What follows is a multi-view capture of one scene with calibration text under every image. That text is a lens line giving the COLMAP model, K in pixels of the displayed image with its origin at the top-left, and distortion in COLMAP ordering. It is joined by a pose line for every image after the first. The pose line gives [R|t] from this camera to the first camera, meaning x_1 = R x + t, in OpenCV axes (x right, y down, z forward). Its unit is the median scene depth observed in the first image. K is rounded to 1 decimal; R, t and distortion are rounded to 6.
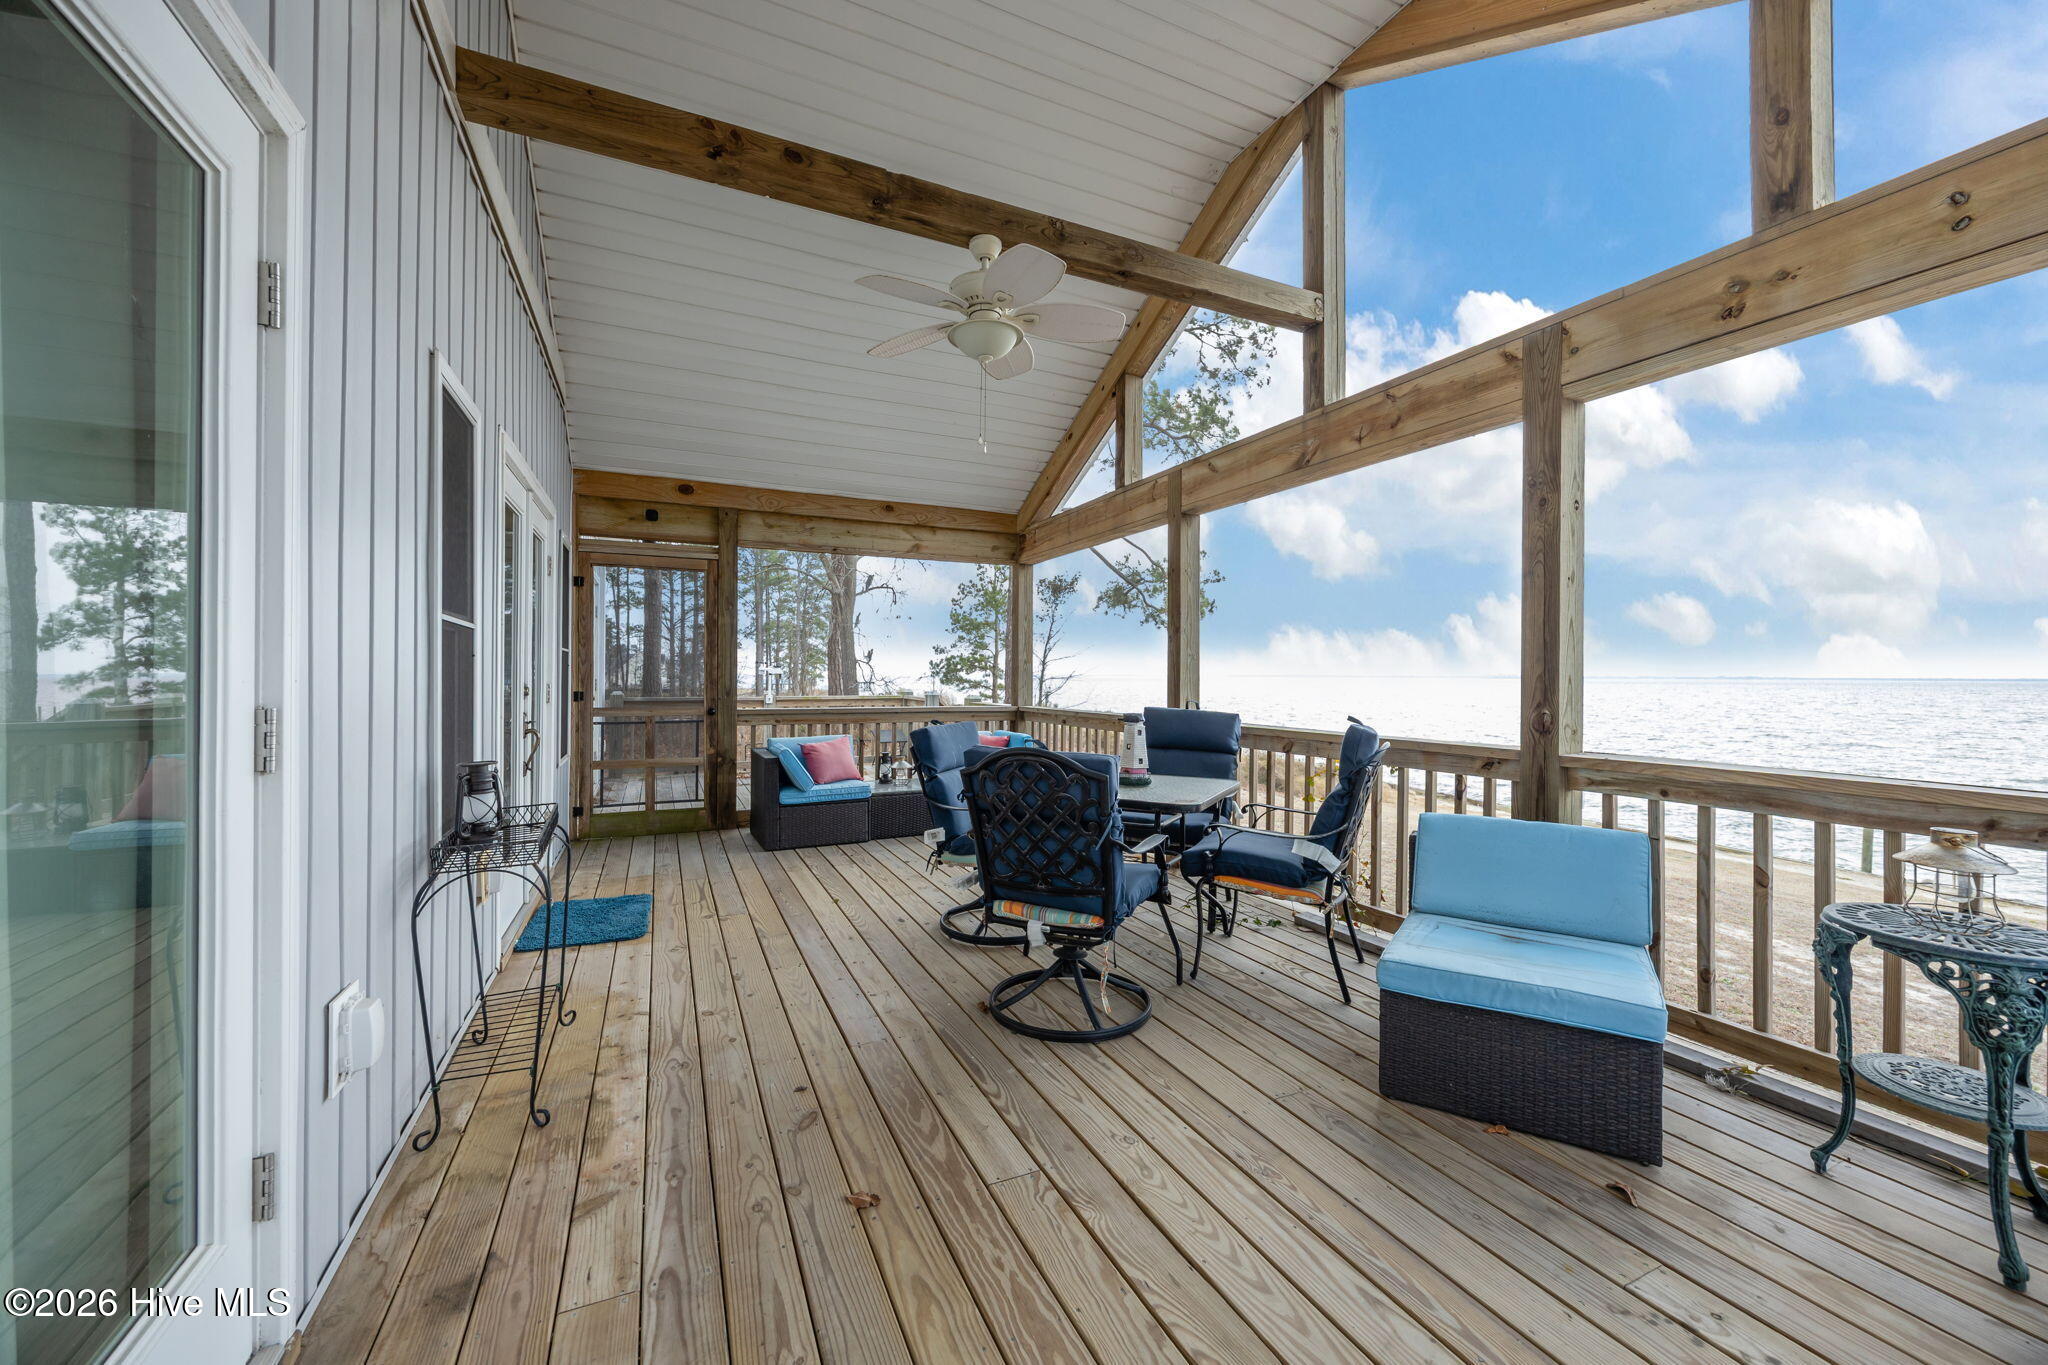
lens RADIAL K [[786.9, 0, 1023.5], [0, 786.9, 675.0], [0, 0, 1]] dist [-0.000799, 0.002201]
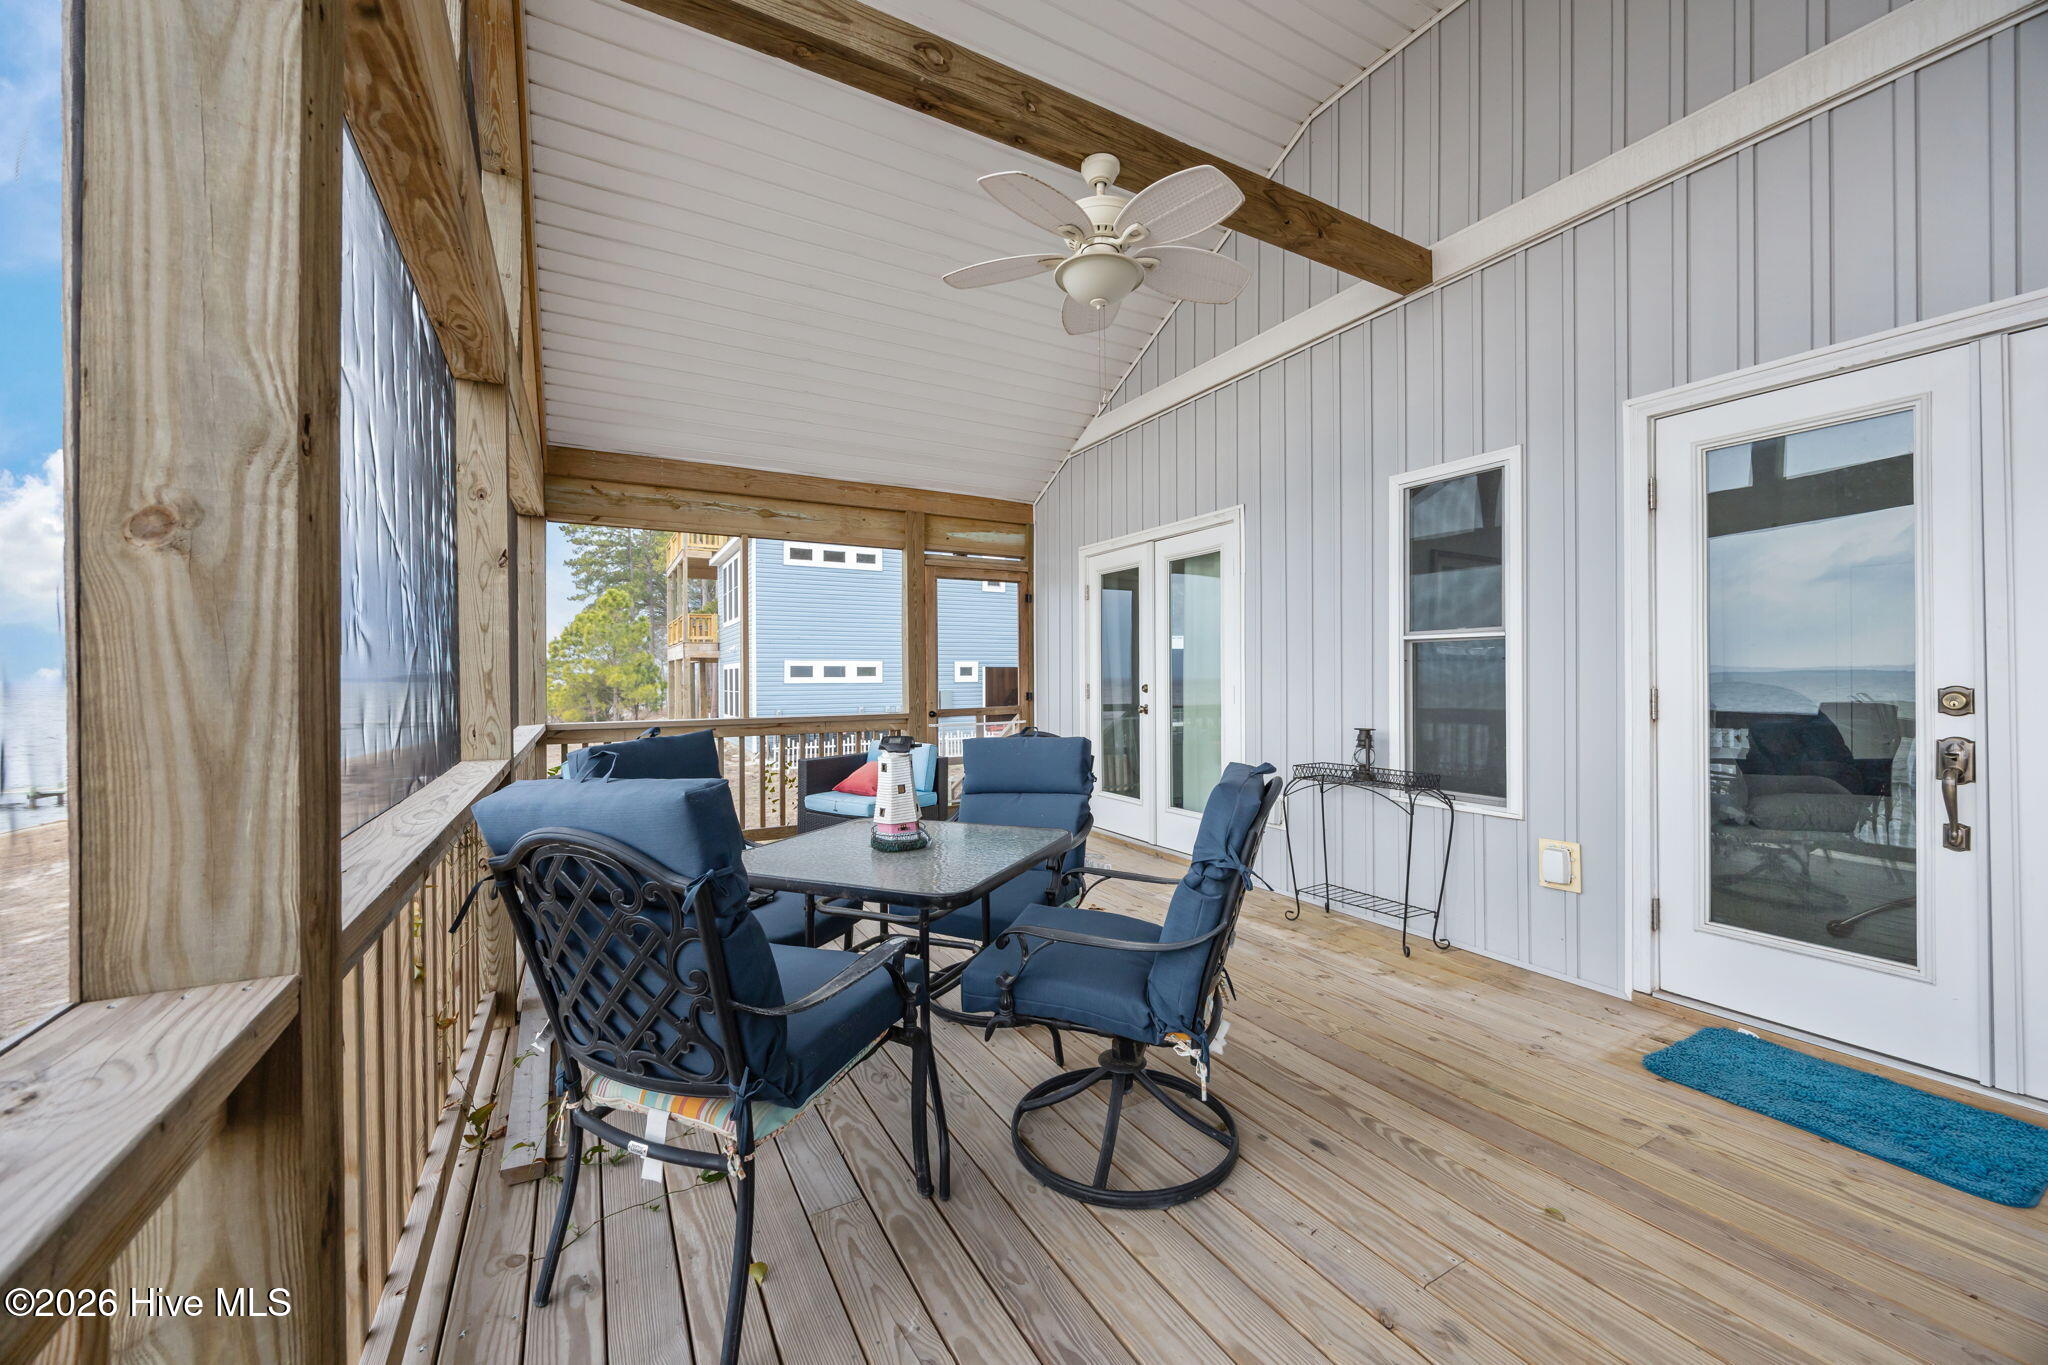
lens RADIAL K [[786.9, 0, 1023.5], [0, 786.9, 675.0], [0, 0, 1]] dist [-0.000799, 0.002201]
pose [[-0.996902, -0.000762, -0.078648, 0.132402], [-0.000727, 1.000000, -0.000478, -0.002044], [0.078648, -0.000419, -0.996902, 2.258288]]
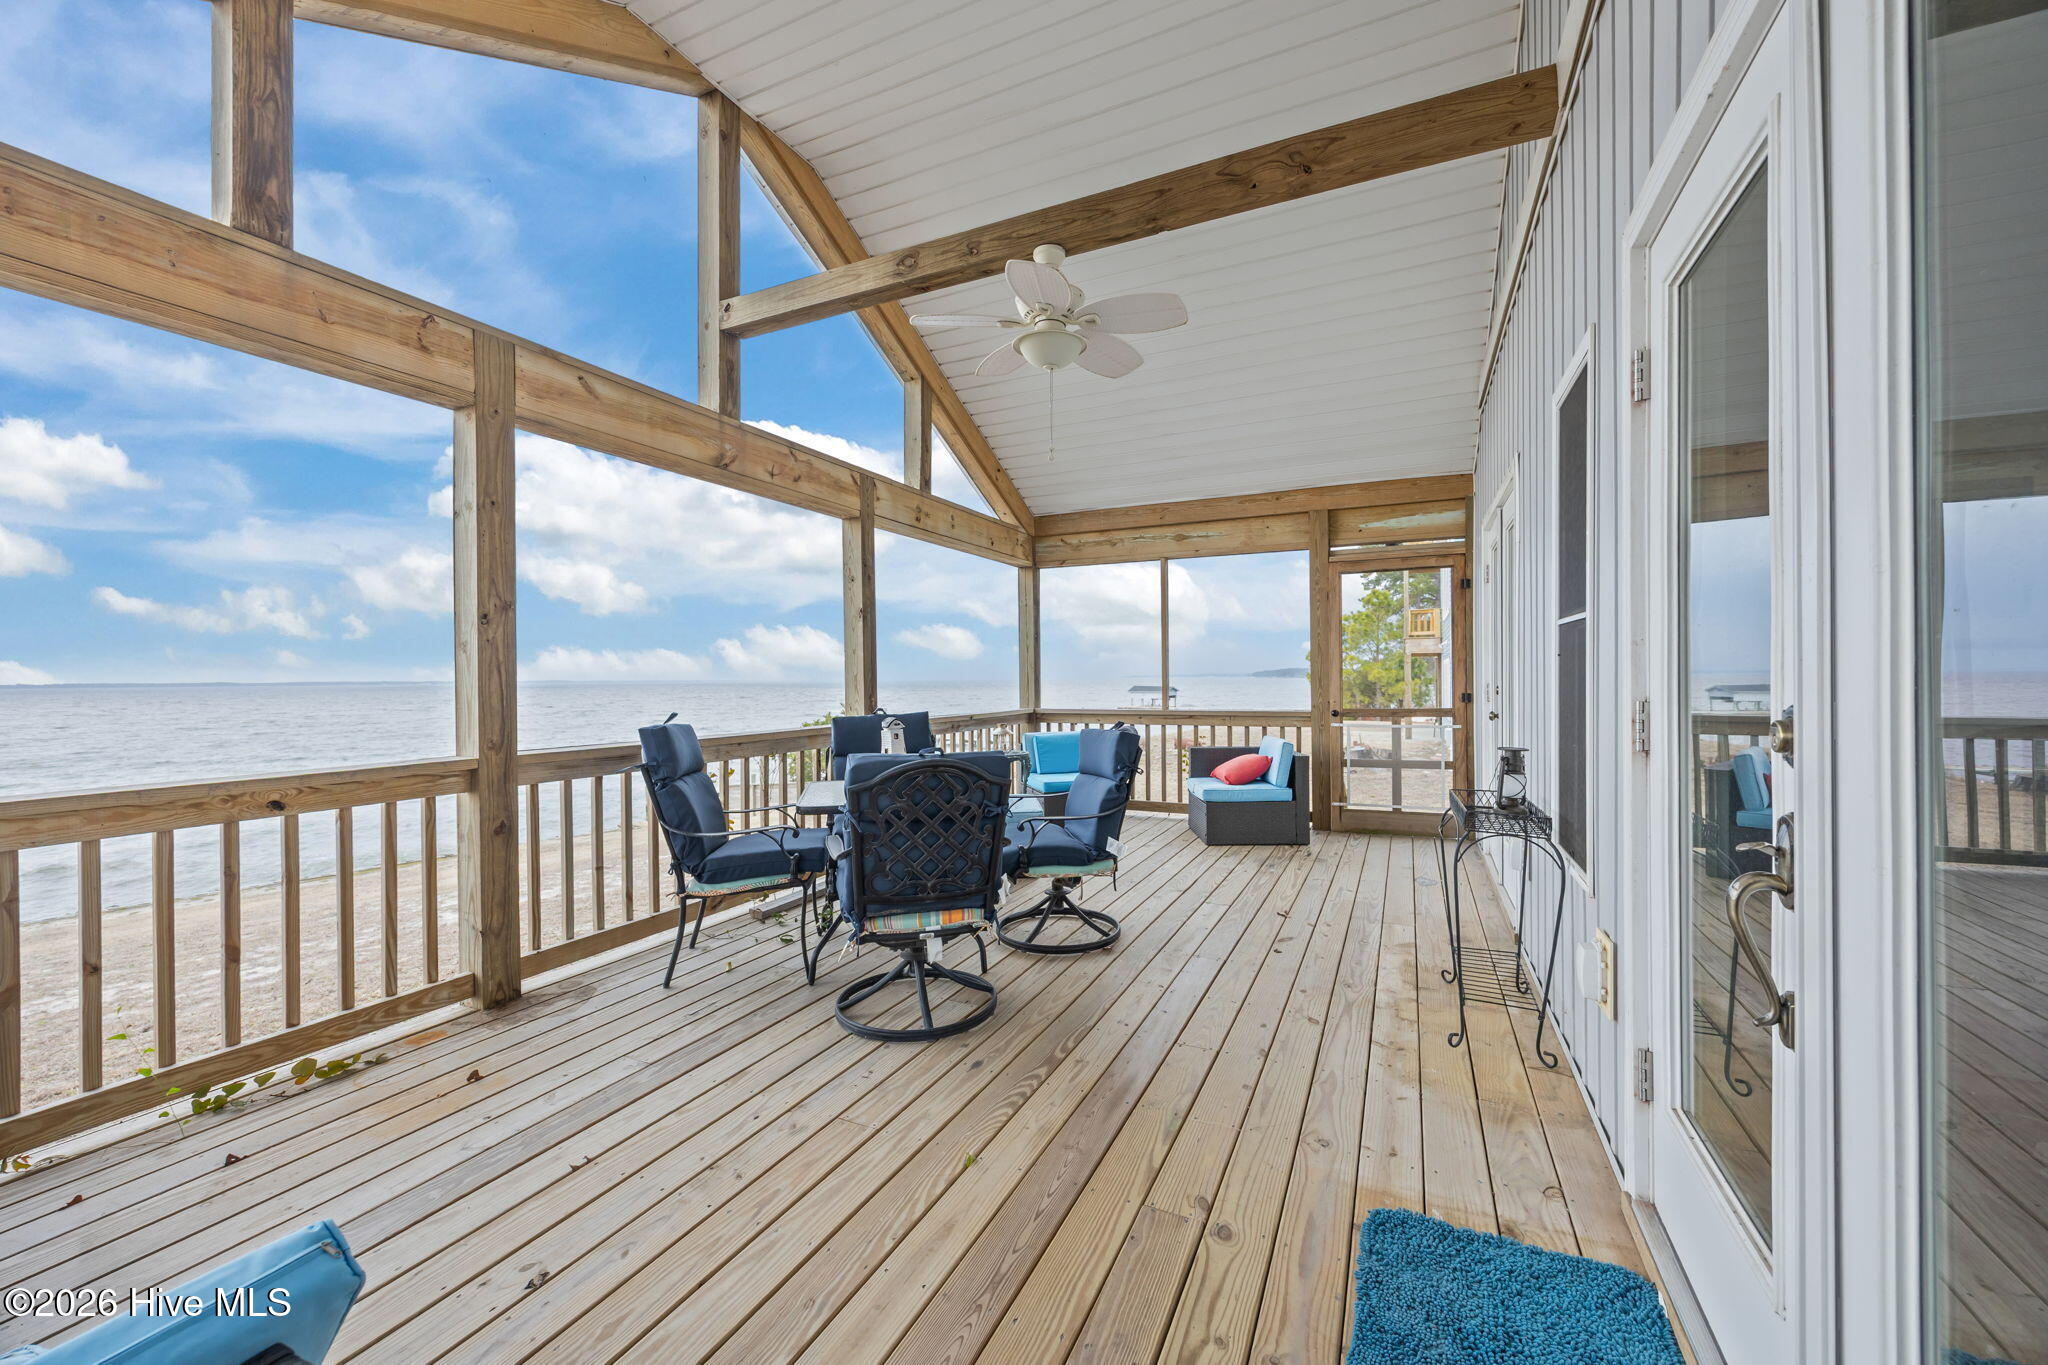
lens RADIAL K [[786.9, 0, 1023.5], [0, 786.9, 675.0], [0, 0, 1]] dist [-0.000799, 0.002201]
pose [[-0.632137, -0.000810, 0.774857, -1.011201], [0.003463, 0.999987, 0.003870, -0.011097], [-0.774849, 0.005130, -0.632125, 2.056559]]
